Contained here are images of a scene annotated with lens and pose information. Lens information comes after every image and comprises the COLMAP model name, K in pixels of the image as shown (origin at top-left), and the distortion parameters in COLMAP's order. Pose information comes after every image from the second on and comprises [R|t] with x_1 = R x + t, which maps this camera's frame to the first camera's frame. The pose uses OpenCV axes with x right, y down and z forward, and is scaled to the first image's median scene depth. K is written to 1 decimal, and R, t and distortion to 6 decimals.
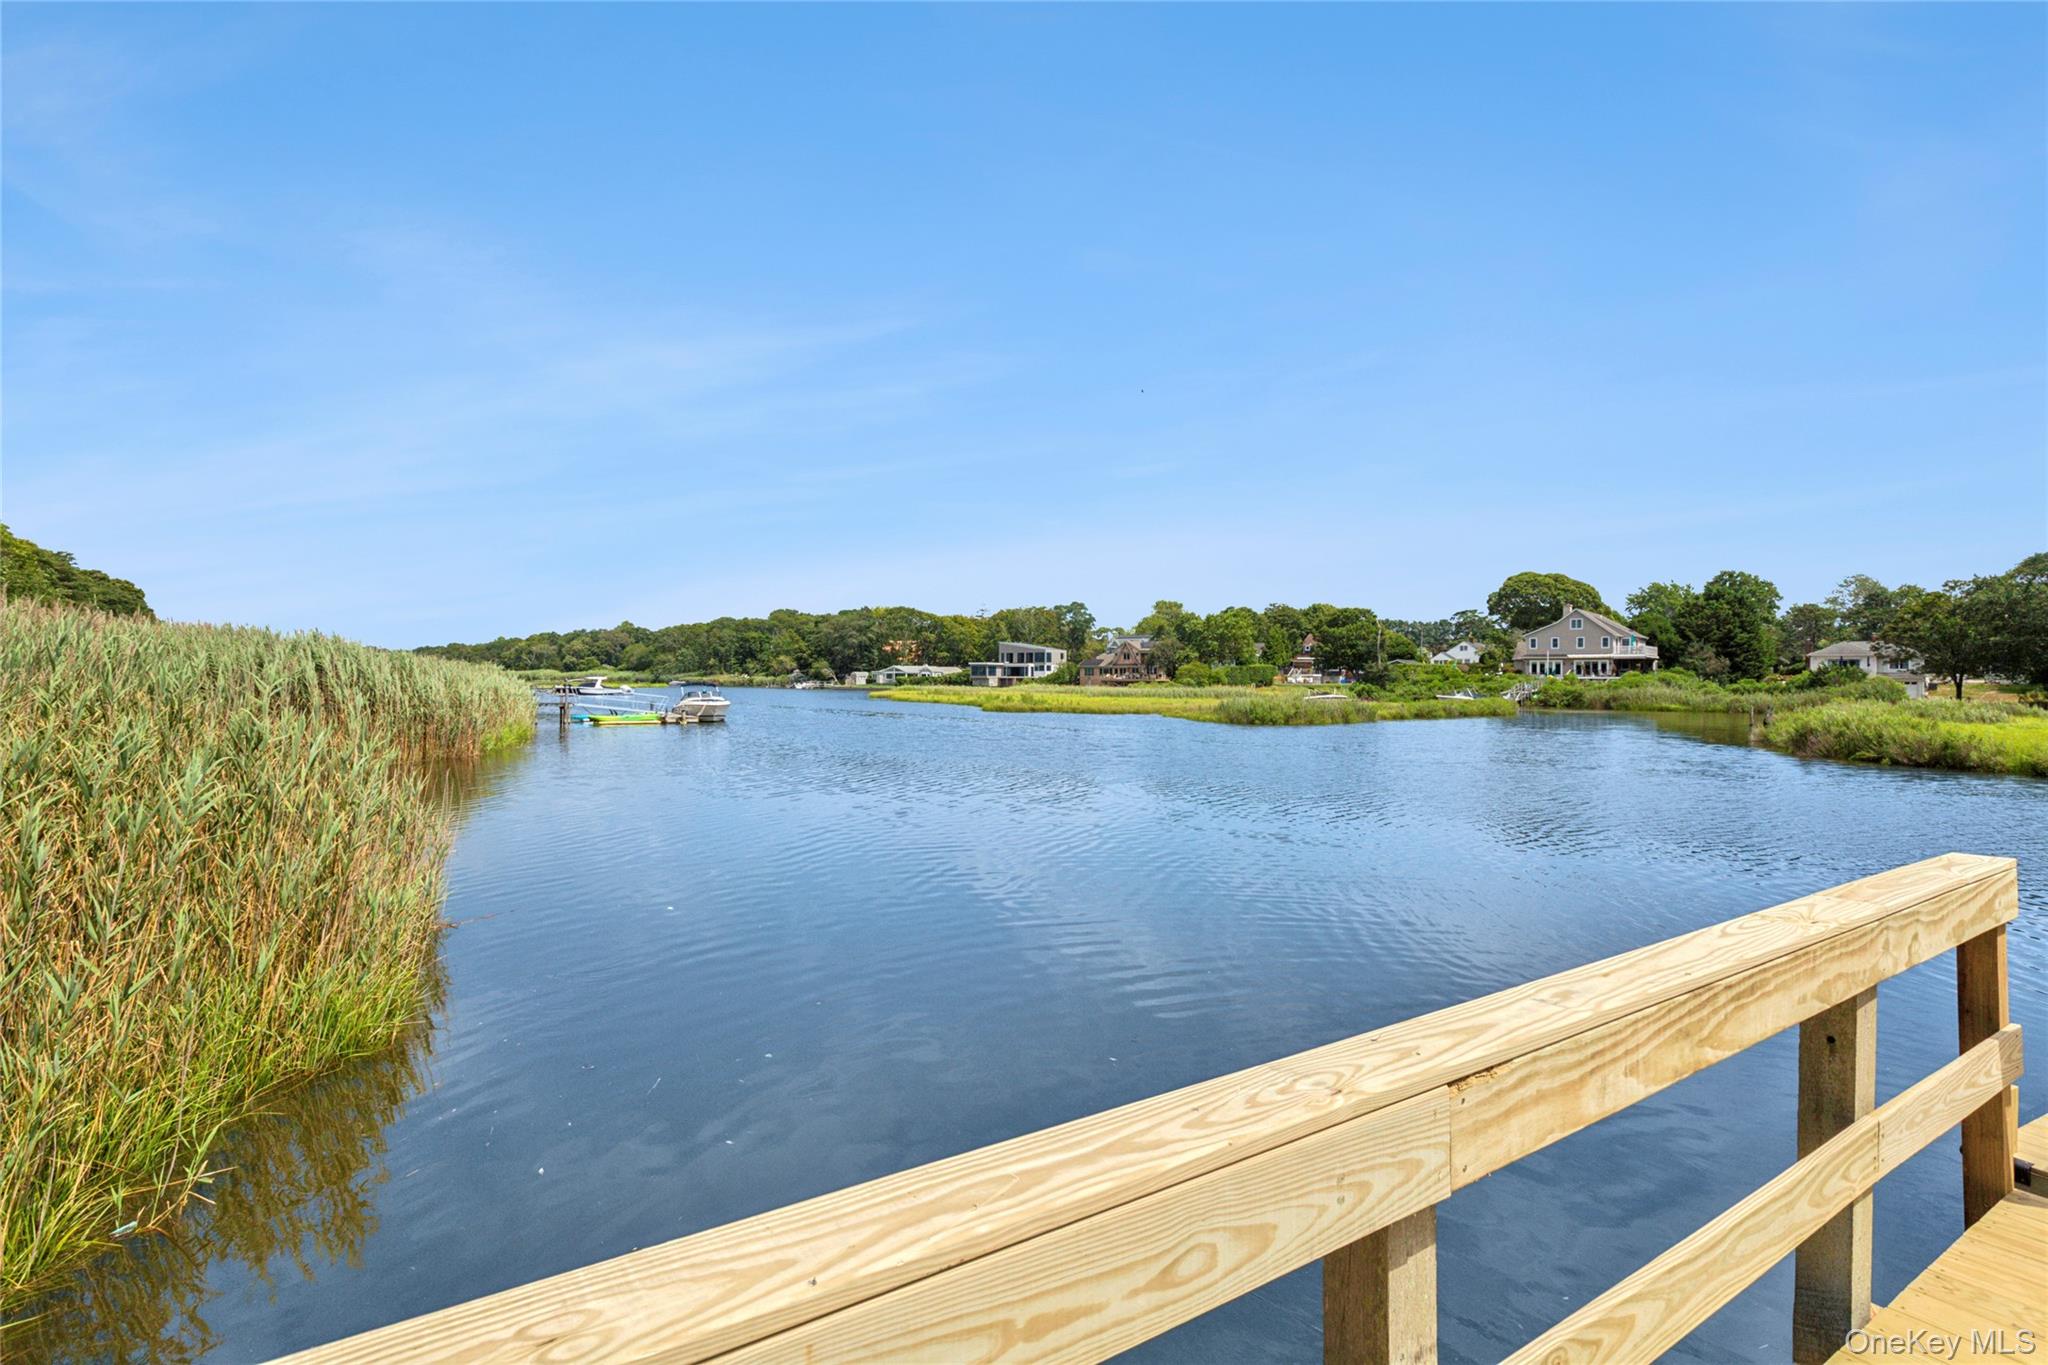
lens RADIAL K [[1005.7, 0, 1024.0], [0, 1005.7, 682.5], [0, 0, 1]] dist [-0.000969, -0.000031]
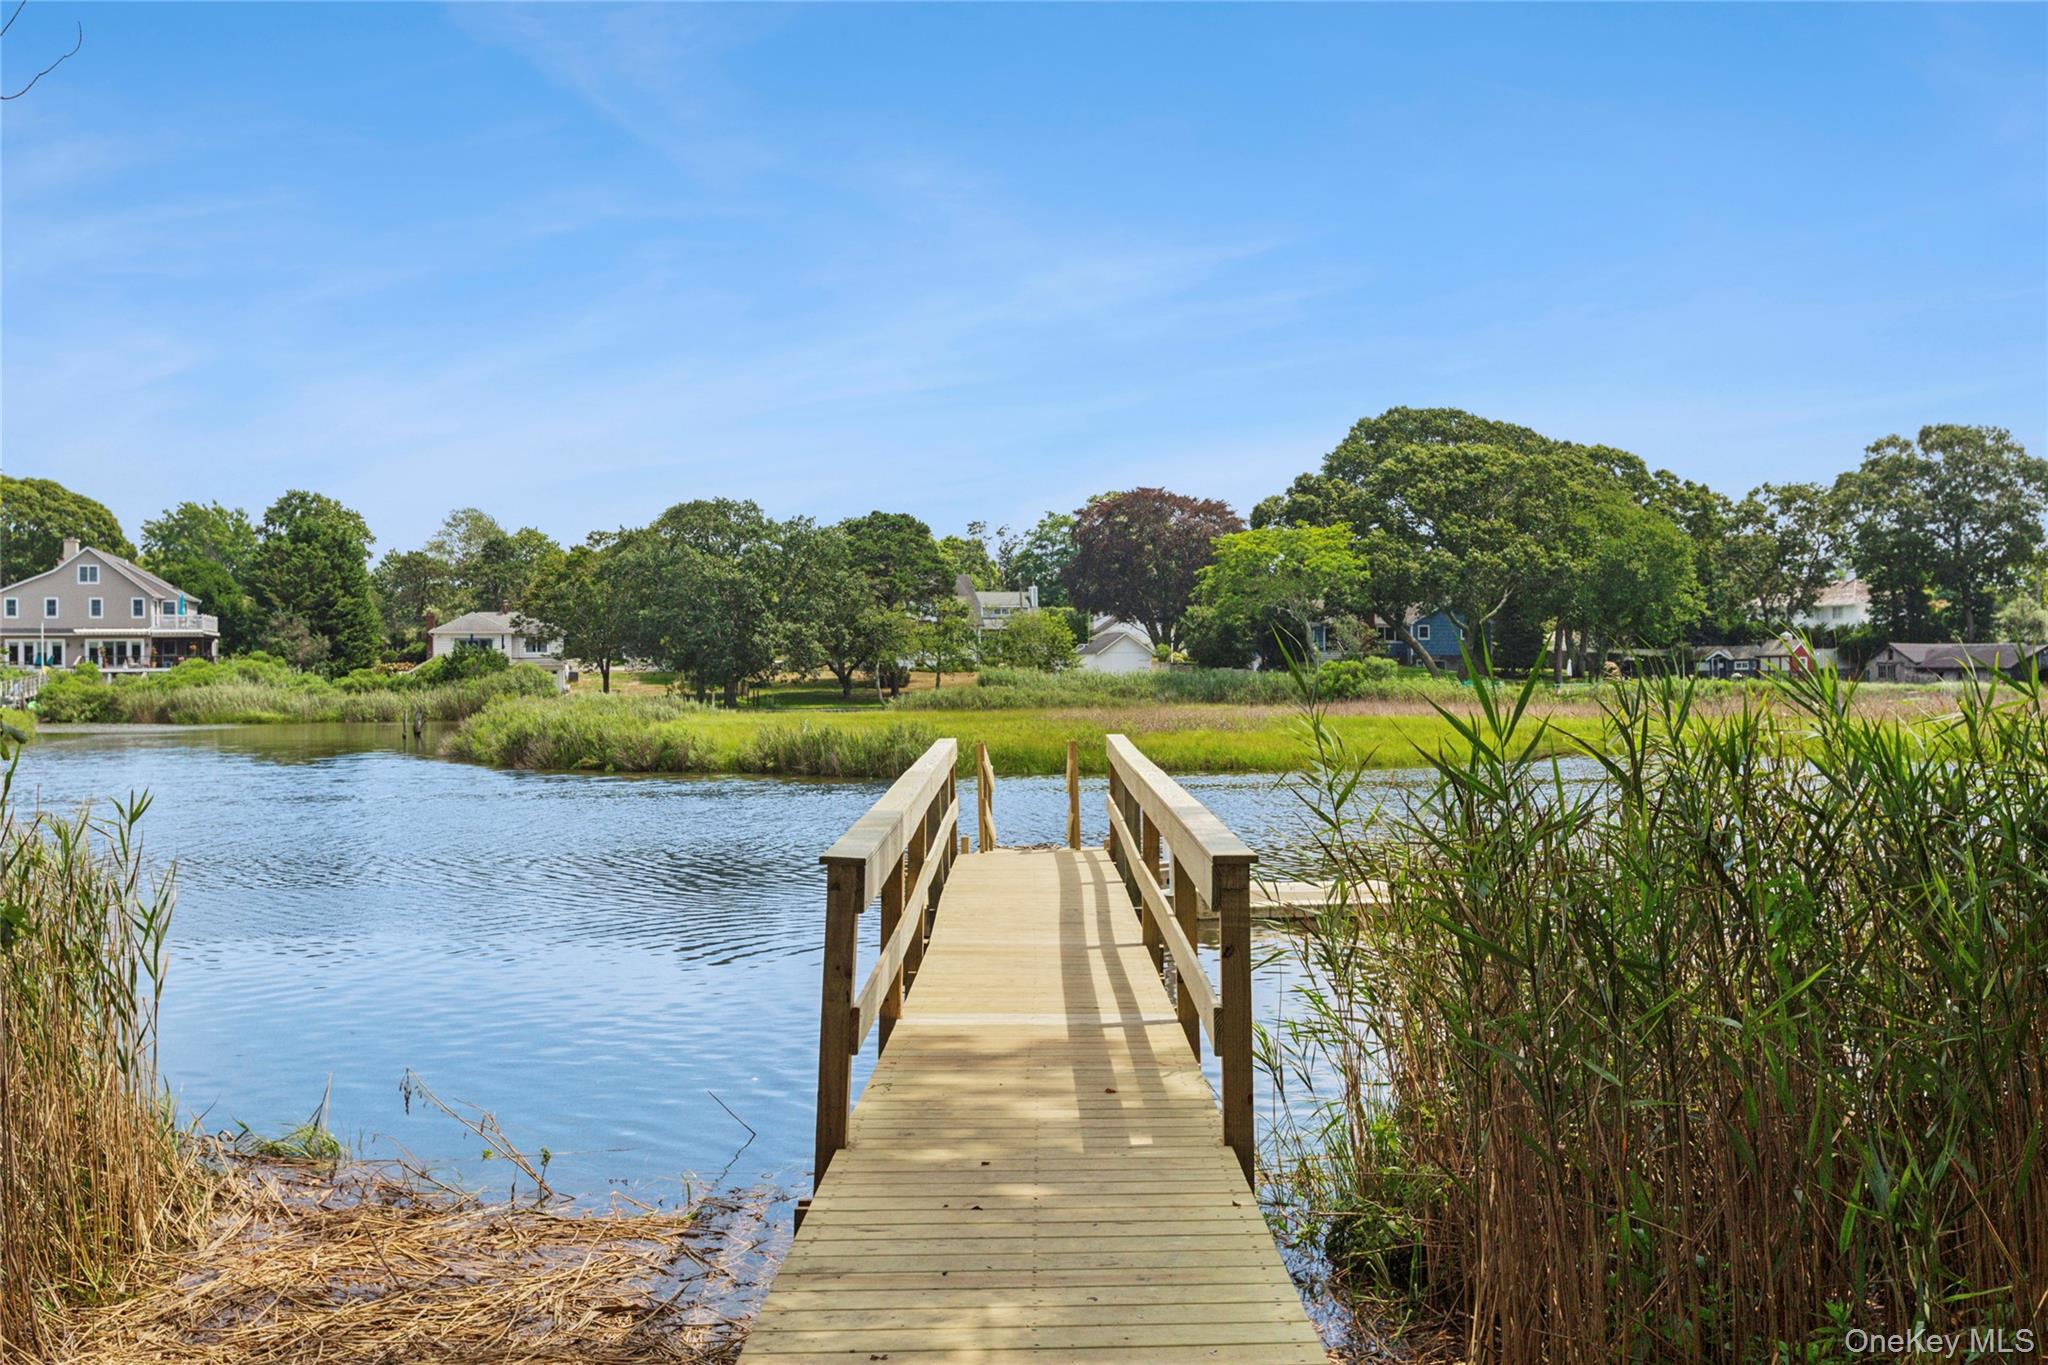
lens RADIAL K [[2079.2, 0, 1024.0], [0, 2079.2, 682.5], [0, 0, 1]] dist [0.000334, 0.000280]
pose [[0.558560, -0.016966, 0.829291, -0.134717], [0.015730, 0.999828, 0.009860, -0.001294], [-0.829315, 0.007537, 0.558731, -0.087445]]
